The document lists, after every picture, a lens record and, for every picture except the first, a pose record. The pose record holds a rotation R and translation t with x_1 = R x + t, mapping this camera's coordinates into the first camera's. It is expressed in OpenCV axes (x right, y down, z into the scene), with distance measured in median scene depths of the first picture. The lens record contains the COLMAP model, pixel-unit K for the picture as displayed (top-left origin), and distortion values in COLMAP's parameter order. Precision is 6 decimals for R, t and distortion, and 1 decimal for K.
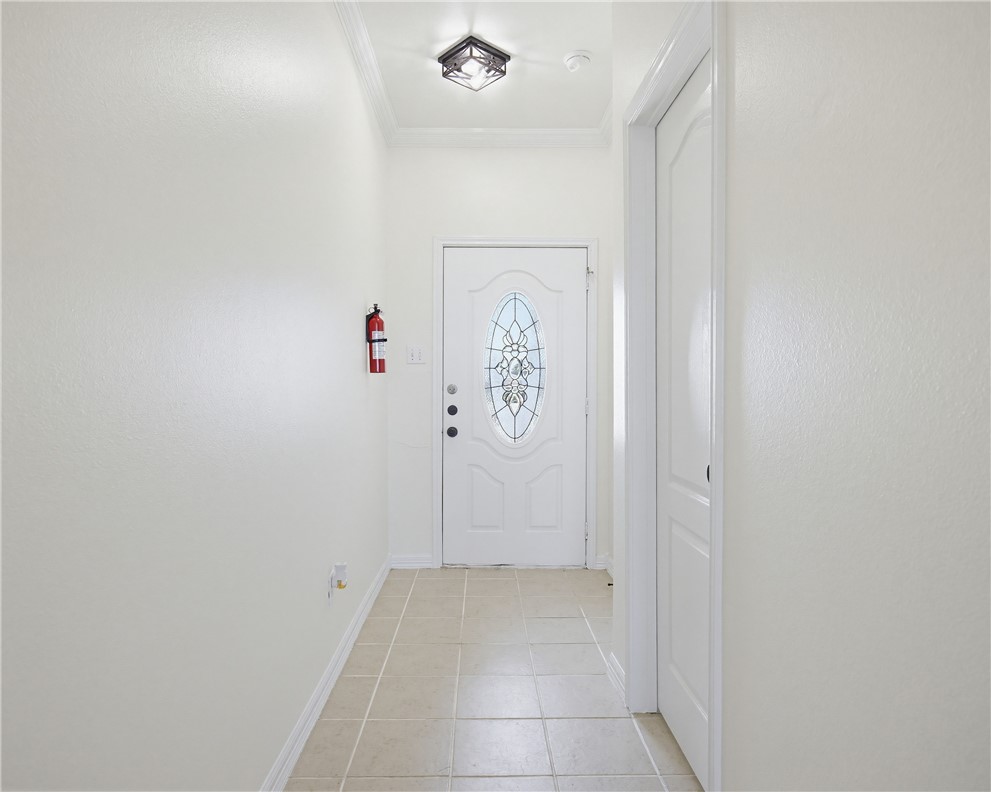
lens RADIAL K [[580.9, 0, 494.2], [0, 580.9, 393.9], [0, 0, 1]] dist [0.000186, 0.000018]
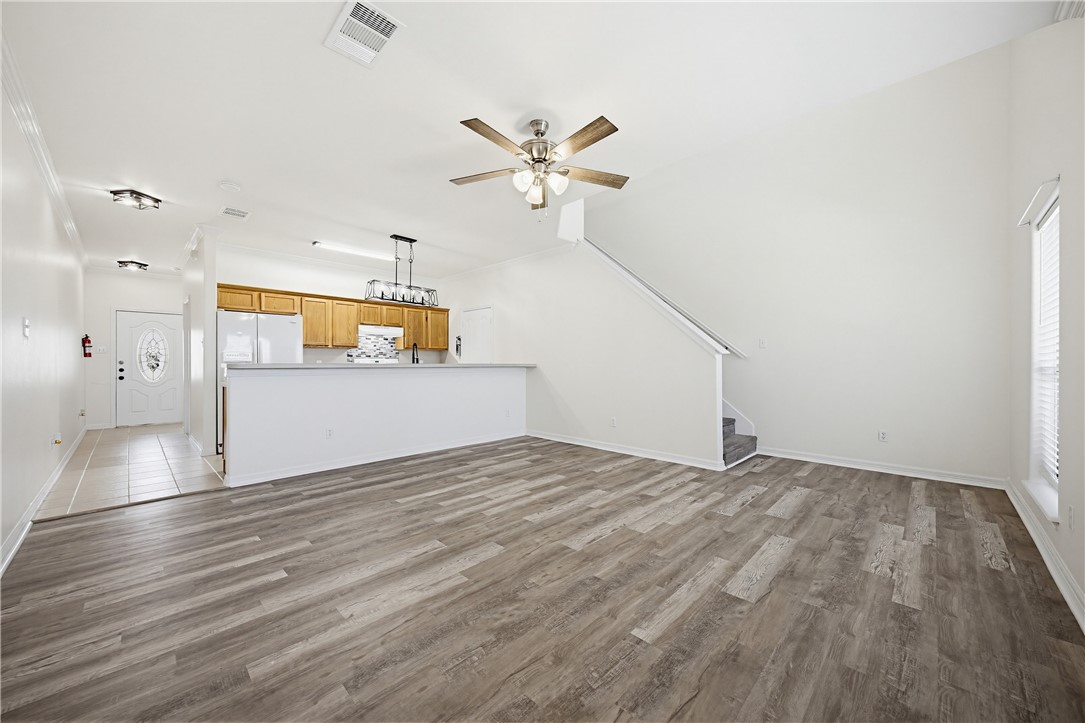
lens RADIAL K [[402.3, 0, 546.7], [0, 402.3, 363.8], [0, 0, 1]] dist [0.004823, -0.000796]
pose [[0.715967, -0.001432, 0.698132, 0.035321], [0.004685, 0.999985, -0.002753, 0.012866], [-0.698118, 0.005242, 0.715963, -1.806949]]
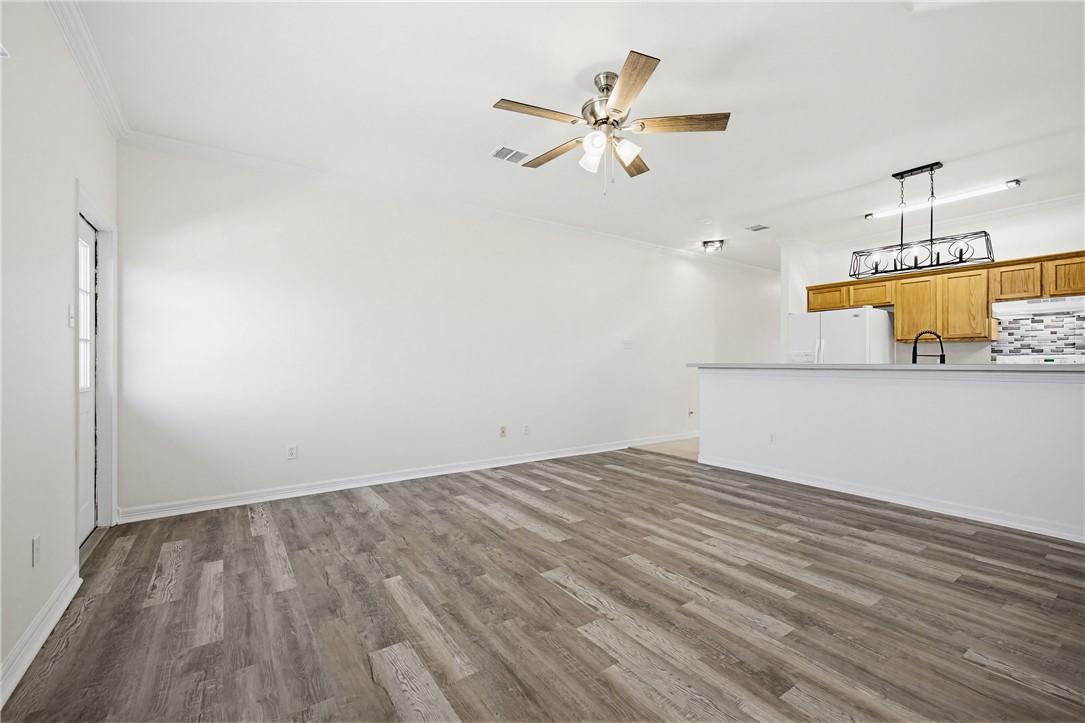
lens RADIAL K [[460.6, 0, 537.1], [0, 460.6, 359.1], [0, 0, 1]] dist [0.008650, -0.000438]
pose [[0.533475, -0.007636, -0.845781, 1.124111], [-0.005075, 0.999912, -0.012228, 0.012705], [0.845800, 0.010816, 0.533390, -1.732822]]
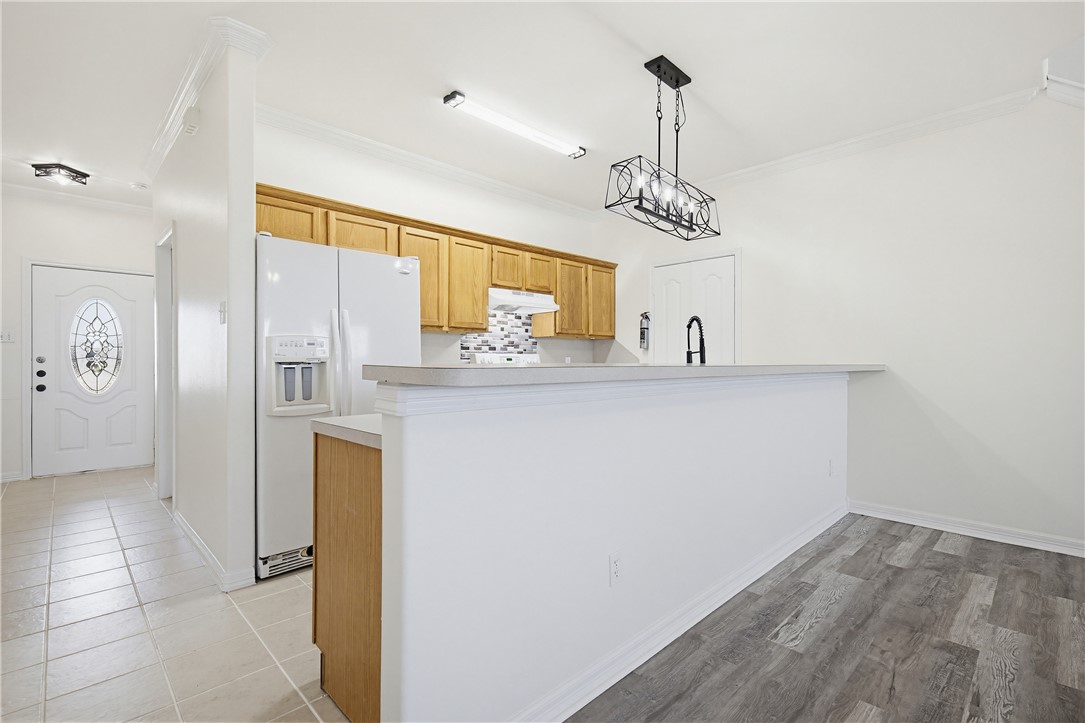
lens RADIAL K [[492.2, 0, 540.8], [0, 492.2, 363.1], [0, 0, 1]] dist [0.003227, 0.000472]
pose [[0.735945, -0.001714, 0.677039, 0.014922], [0.002161, 0.999998, 0.000183, 0.003097], [-0.677038, 0.001328, 0.735947, -0.833354]]
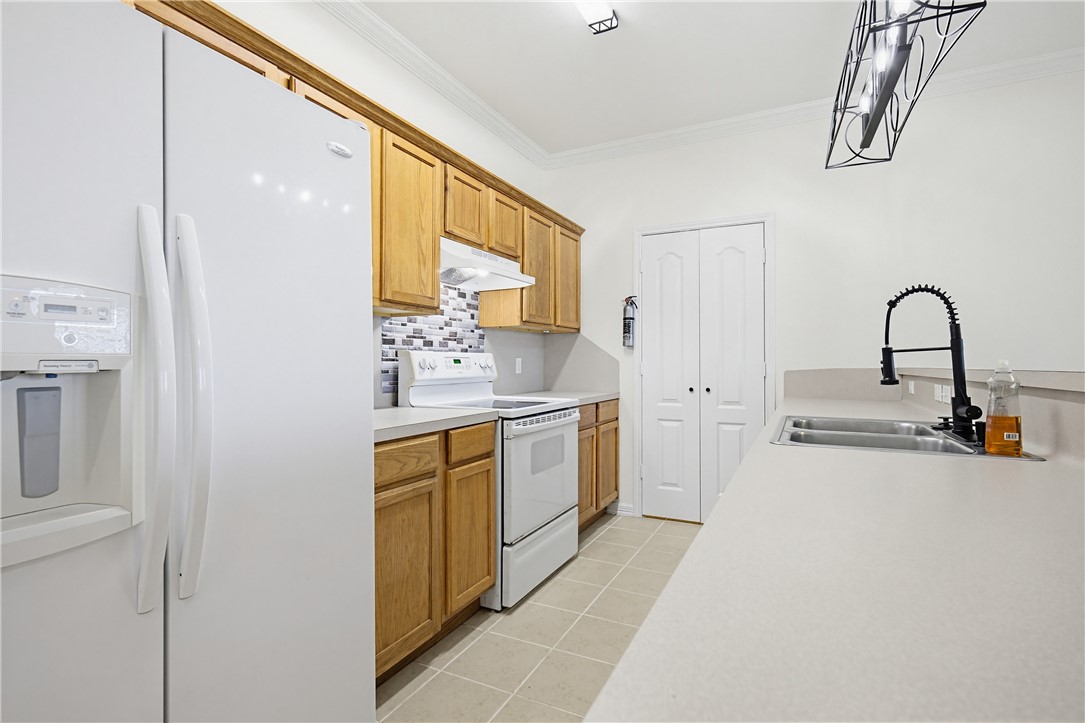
lens RADIAL K [[509.5, 0, 541.5], [0, 509.5, 359.9], [0, 0, 1]] dist [-0.001134, -0.000316]
pose [[0.474193, 0.005037, 0.880406, 0.162925], [0.003347, 0.999966, -0.007523, -0.001826], [-0.880414, 0.006514, 0.474160, -0.357535]]
